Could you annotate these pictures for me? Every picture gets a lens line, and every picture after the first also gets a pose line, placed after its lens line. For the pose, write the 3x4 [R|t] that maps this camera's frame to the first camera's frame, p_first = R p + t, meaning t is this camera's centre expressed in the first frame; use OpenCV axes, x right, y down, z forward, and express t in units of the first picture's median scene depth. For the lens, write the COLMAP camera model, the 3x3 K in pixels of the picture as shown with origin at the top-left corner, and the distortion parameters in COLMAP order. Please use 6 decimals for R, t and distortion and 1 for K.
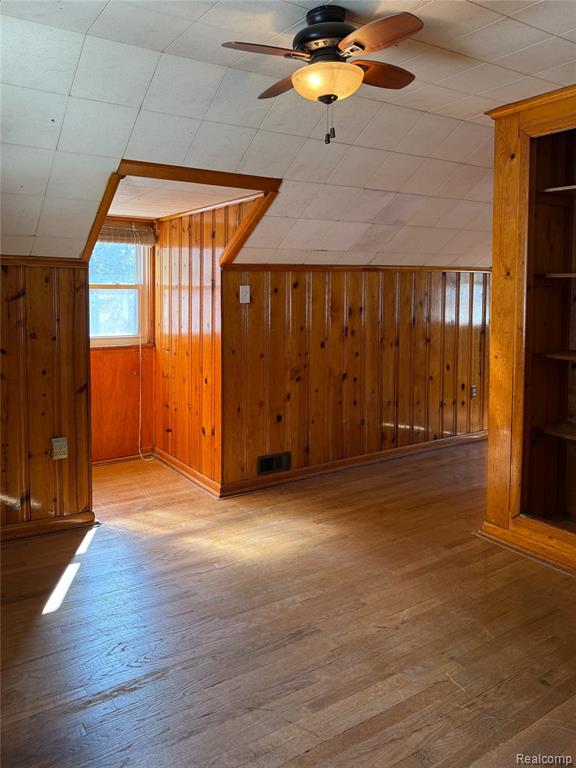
lens RADIAL K [[570.6, 0, 285.9], [0, 570.6, 383.3], [0, 0, 1]] dist [-0.015944, 0.007131]
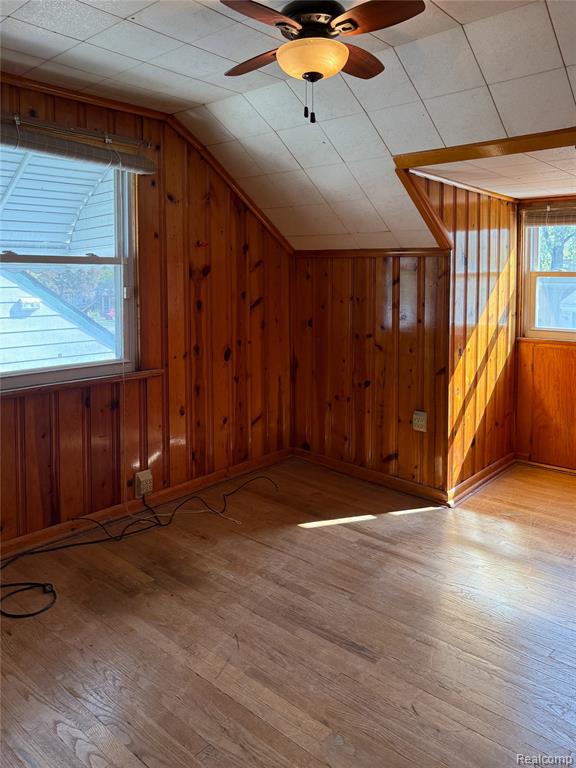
lens RADIAL K [[611.7, 0, 289.8], [0, 611.7, 381.2], [0, 0, 1]] dist [-0.005451, -0.005934]
pose [[0.250828, 0.160398, -0.954651, 0.724323], [-0.160349, 0.979438, 0.122432, -0.073224], [0.954659, 0.122368, 0.271390, 0.475216]]
